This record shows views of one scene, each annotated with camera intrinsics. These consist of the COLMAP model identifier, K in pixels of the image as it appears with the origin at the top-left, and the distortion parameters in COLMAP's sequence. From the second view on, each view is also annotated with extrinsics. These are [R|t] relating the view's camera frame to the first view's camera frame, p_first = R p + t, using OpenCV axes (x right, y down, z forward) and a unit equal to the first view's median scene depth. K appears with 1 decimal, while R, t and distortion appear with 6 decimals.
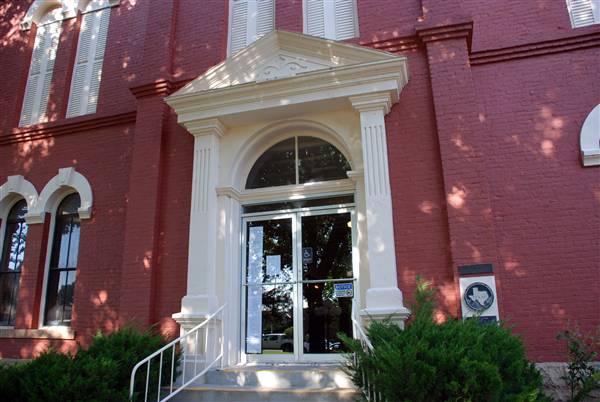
lens RADIAL K [[474.3, 0, 297.5], [0, 474.3, 203.5], [0, 0, 1]] dist [-0.146822, 0.100824]
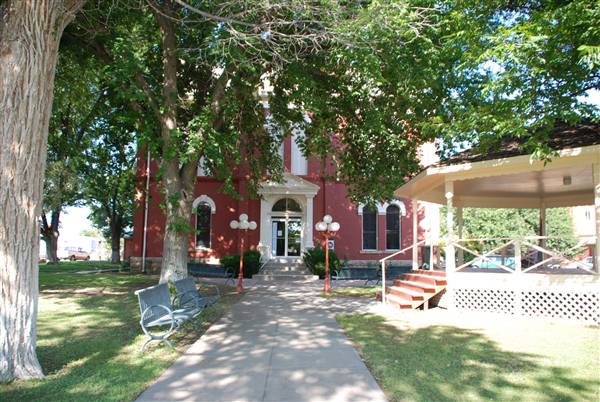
lens RADIAL K [[474.3, 0, 299.0], [0, 474.3, 200.4], [0, 0, 1]] dist [-0.146822, 0.100824]
pose [[0.946752, 0.053604, 0.317471, -1.127753], [-0.106611, 0.982611, 0.152019, -0.725338], [-0.303802, -0.177770, 0.936003, -2.572885]]
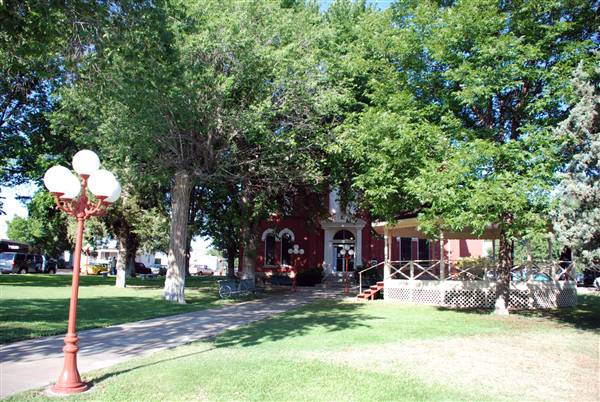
lens RADIAL K [[474.3, 0, 295.5], [0, 474.3, 196.6], [0, 0, 1]] dist [-0.146822, 0.100824]
pose [[0.997633, 0.036394, 0.058349, -0.869909], [-0.043645, 0.990782, 0.128245, -1.180558], [-0.053144, -0.130488, 0.990025, -4.157864]]
